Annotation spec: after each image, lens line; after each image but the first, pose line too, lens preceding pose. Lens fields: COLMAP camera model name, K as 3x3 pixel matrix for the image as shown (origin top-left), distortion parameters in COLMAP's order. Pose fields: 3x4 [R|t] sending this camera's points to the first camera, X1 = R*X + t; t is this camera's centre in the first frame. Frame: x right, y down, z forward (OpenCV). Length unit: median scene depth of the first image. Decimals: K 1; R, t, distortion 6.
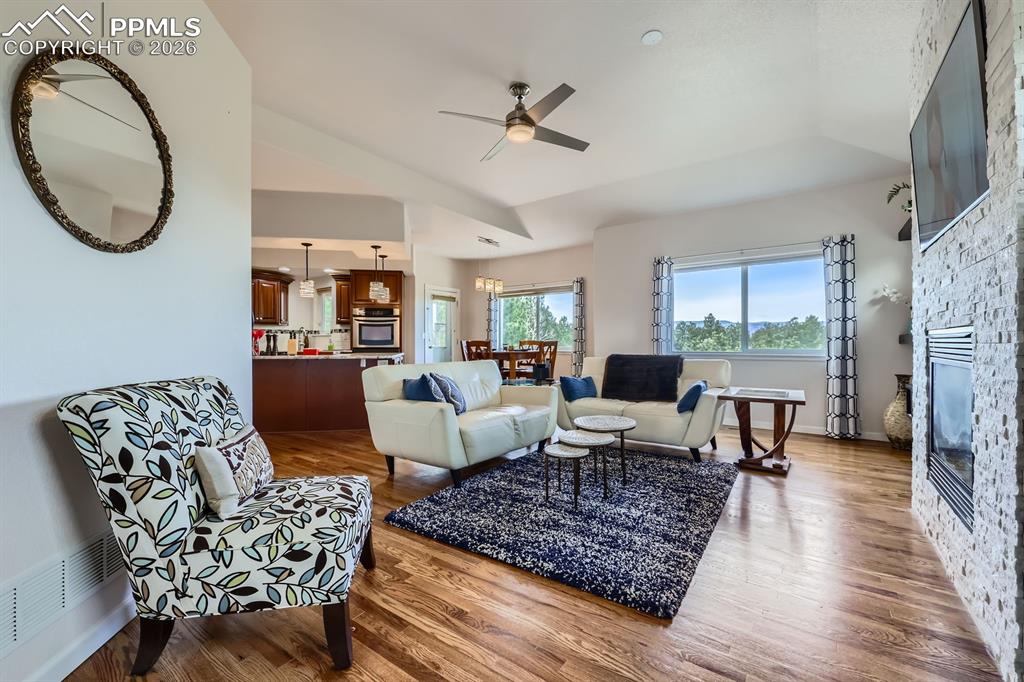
lens RADIAL K [[426.7, 0, 507.2], [0, 426.7, 342.7], [0, 0, 1]] dist [0.001298, -0.001275]
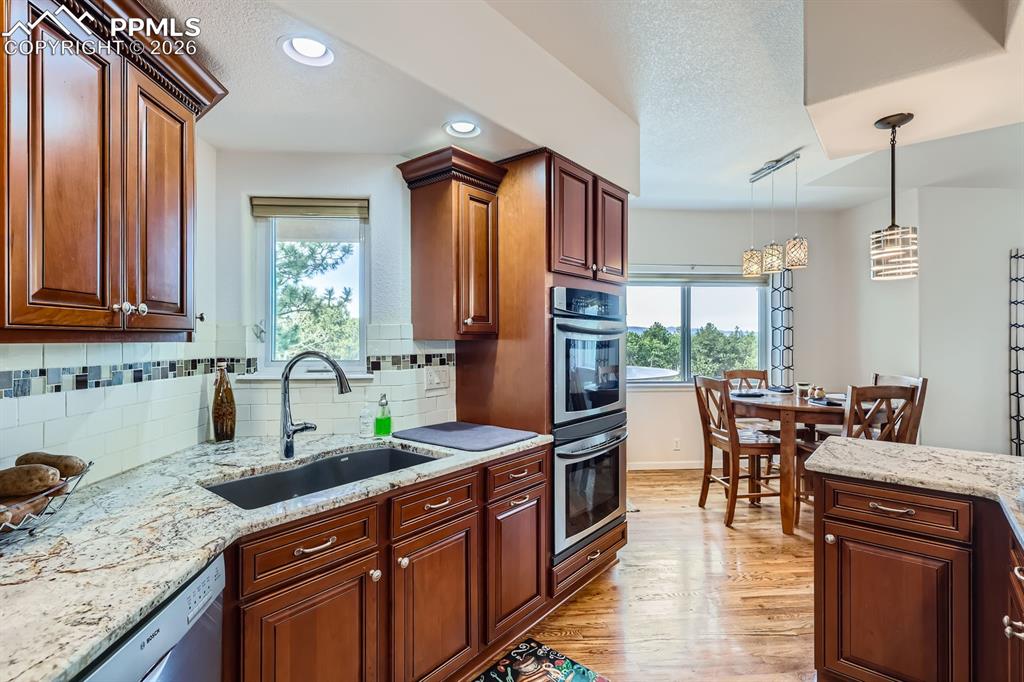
lens RADIAL K [[470.8, 0, 511.3], [0, 470.8, 338.5], [0, 0, 1]] dist [0.005326, -0.001235]
pose [[0.751026, 0.001818, 0.660270, -0.579482], [0.002487, 0.999981, -0.005582, -0.043284], [-0.660268, 0.005835, 0.751007, 0.767171]]
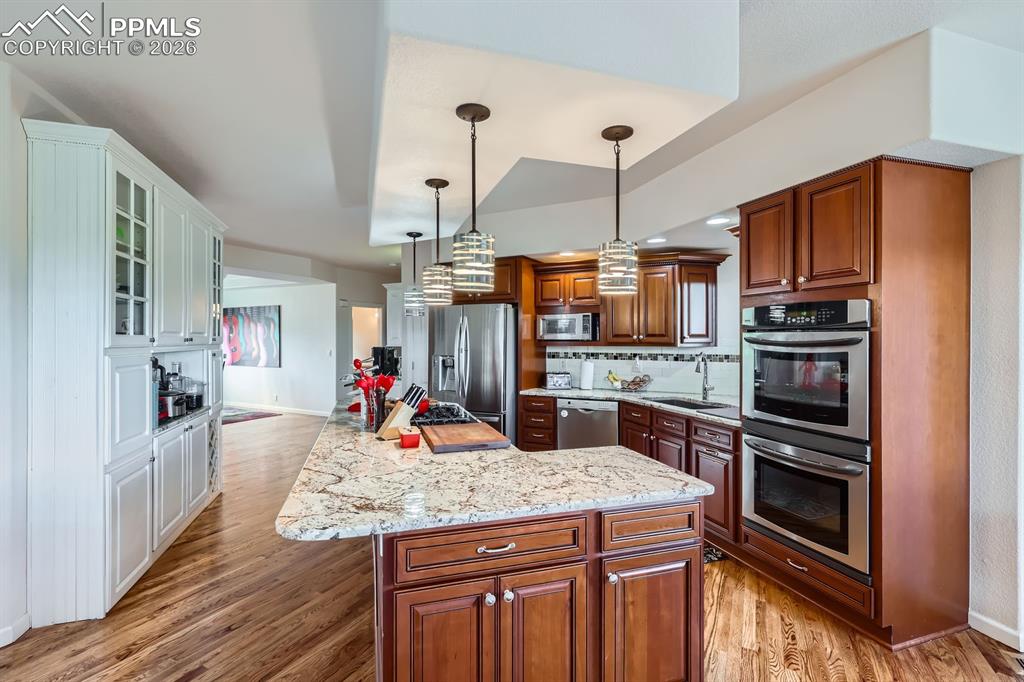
lens RADIAL K [[470.8, 0, 514.4], [0, 470.8, 340.8], [0, 0, 1]] dist [0.005326, -0.001235]
pose [[0.153808, 0.006338, -0.988080, 0.010671], [-0.001549, 0.999980, 0.006173, -0.053961], [0.988100, 0.000581, 0.153815, 0.728402]]
